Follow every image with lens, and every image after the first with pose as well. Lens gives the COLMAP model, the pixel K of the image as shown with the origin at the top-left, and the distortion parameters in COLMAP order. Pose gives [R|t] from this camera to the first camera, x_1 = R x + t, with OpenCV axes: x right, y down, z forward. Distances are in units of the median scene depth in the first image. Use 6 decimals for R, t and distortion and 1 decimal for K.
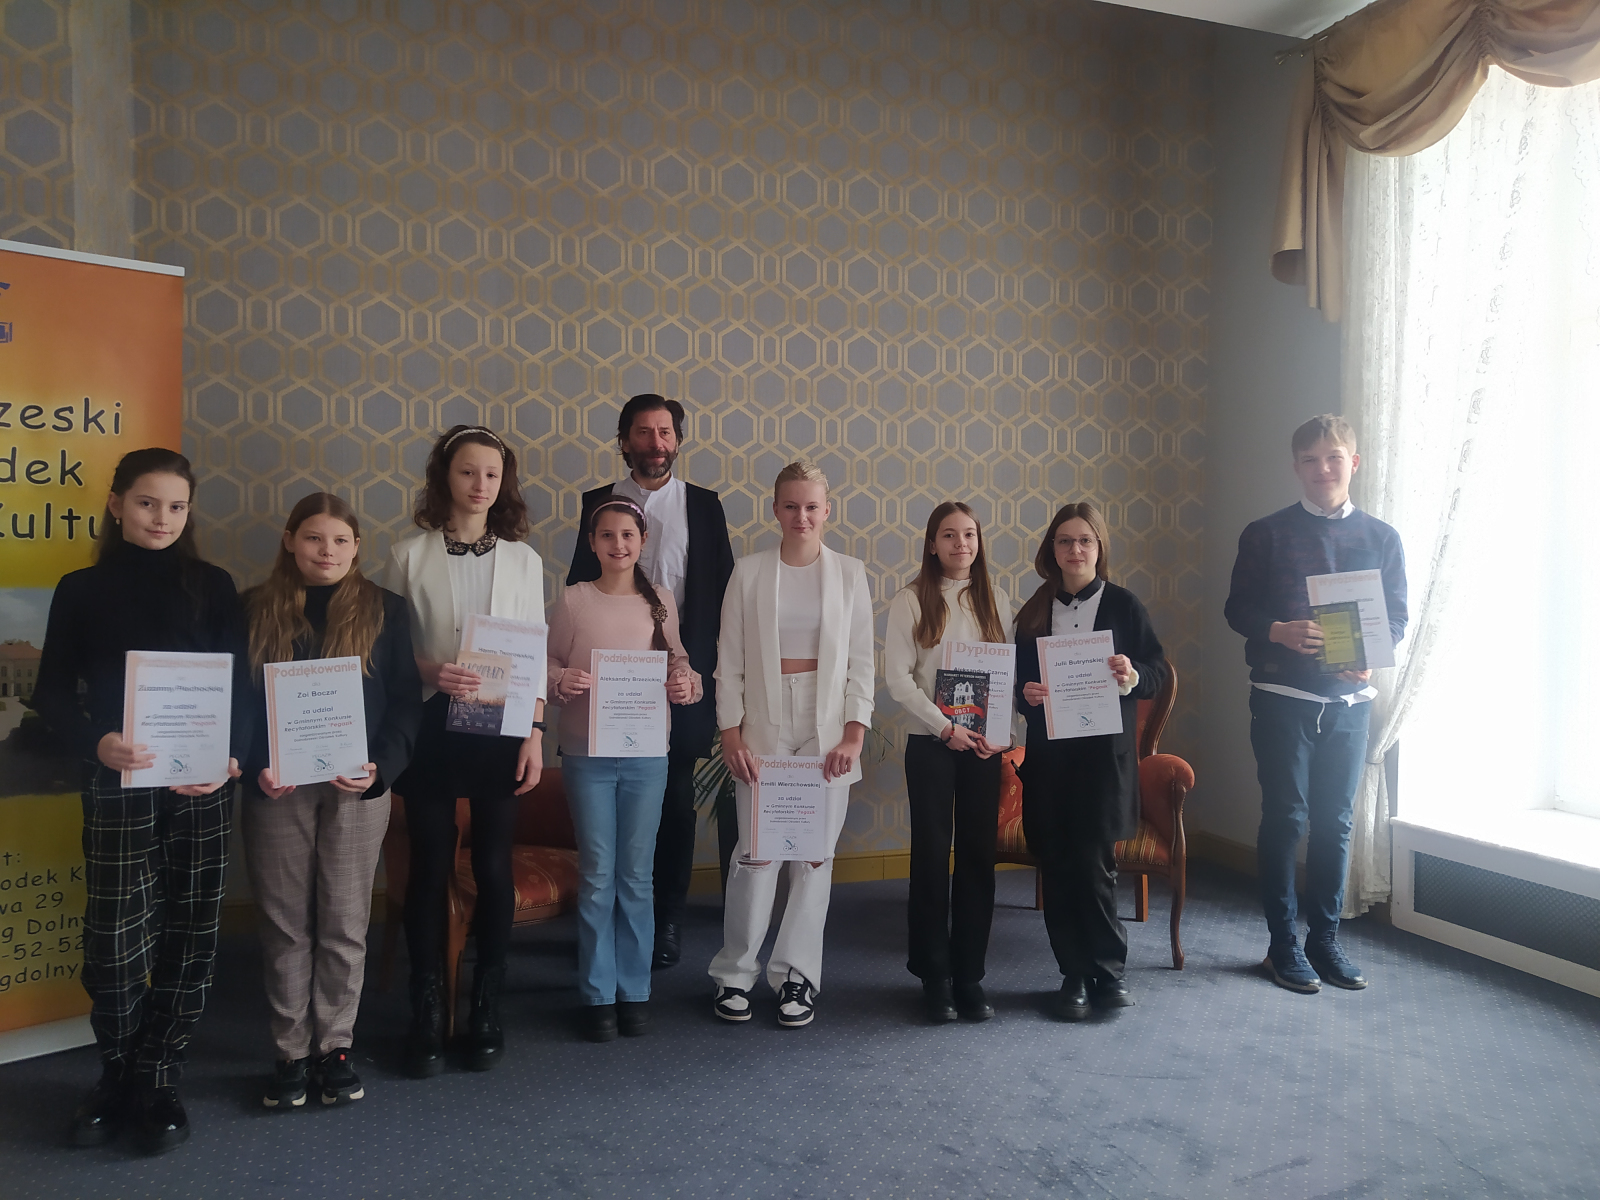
lens RADIAL K [[1205.2, 0, 802.4], [0, 1205.2, 606.7], [0, 0, 1]] dist [0.081415, -0.148242]
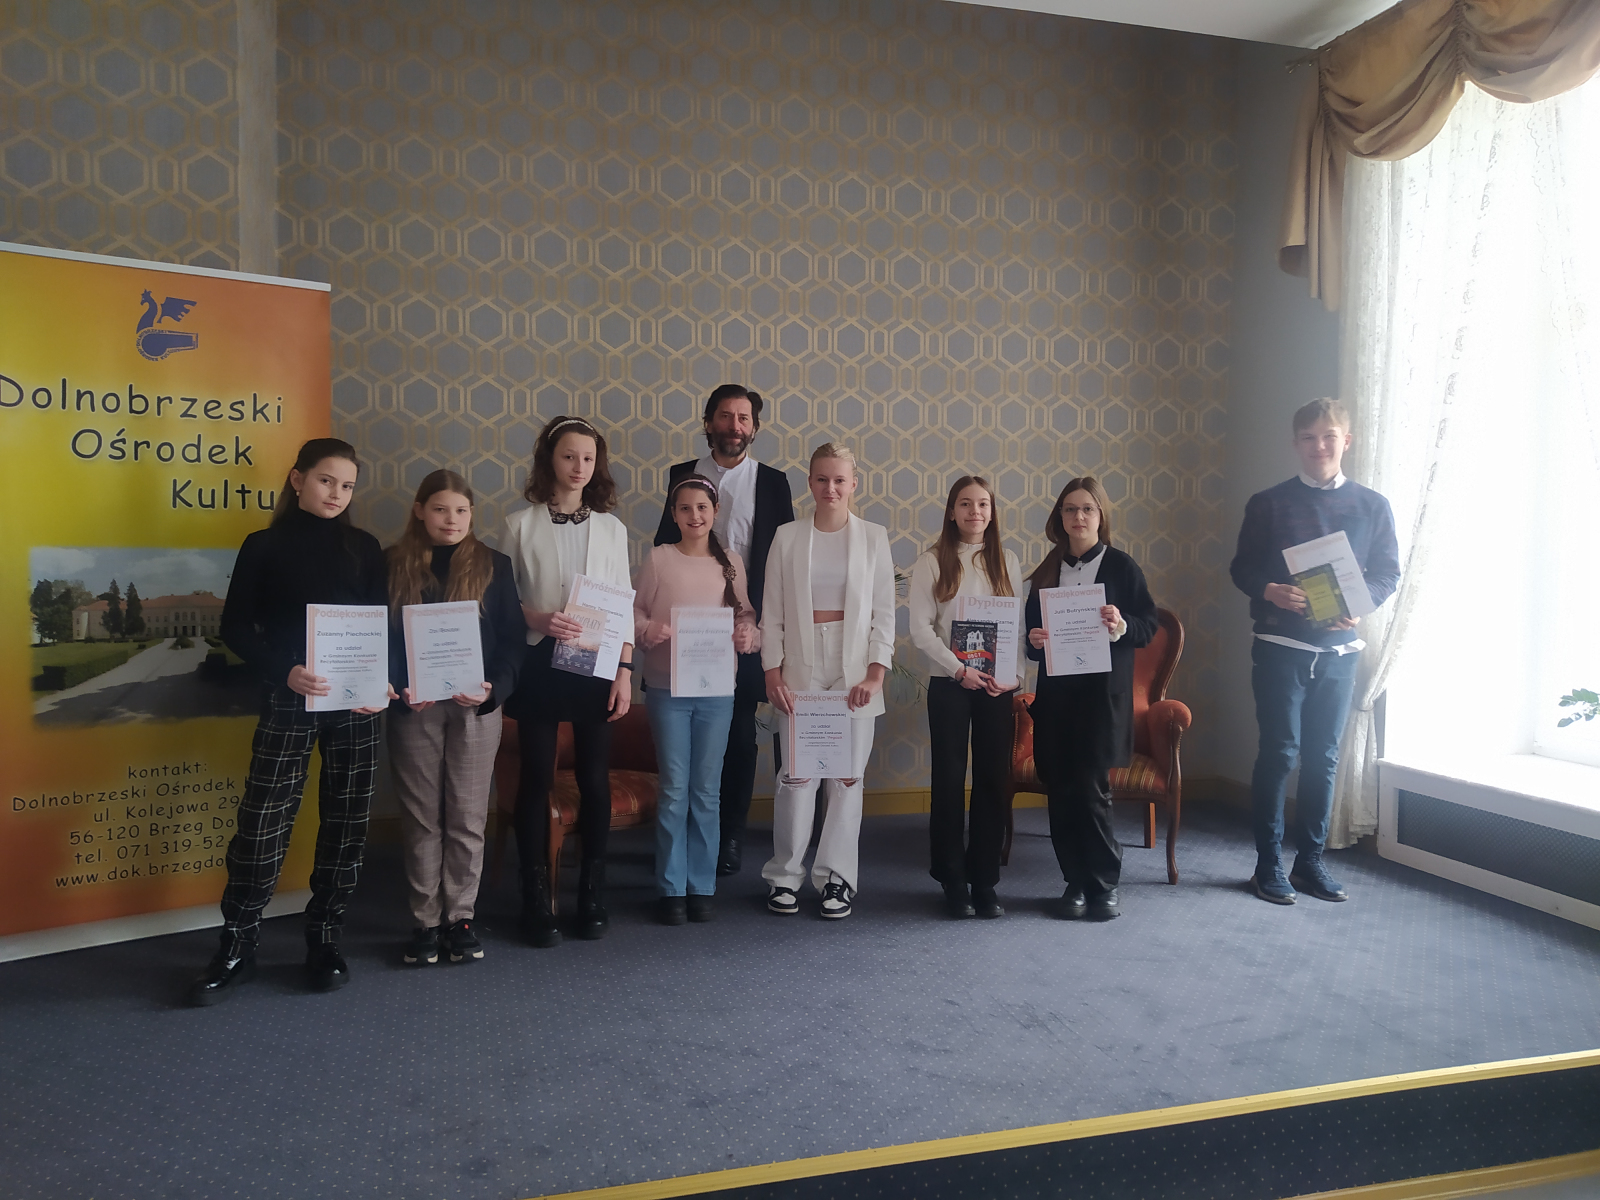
lens RADIAL K [[1205.2, 0, 802.4], [0, 1205.2, 606.7], [0, 0, 1]] dist [0.081415, -0.148242]
pose [[0.998058, 0.003612, -0.062189, 0.027510], [-0.002191, 0.999735, 0.022905, 0.009884], [0.062255, -0.022724, 0.997802, -0.141078]]
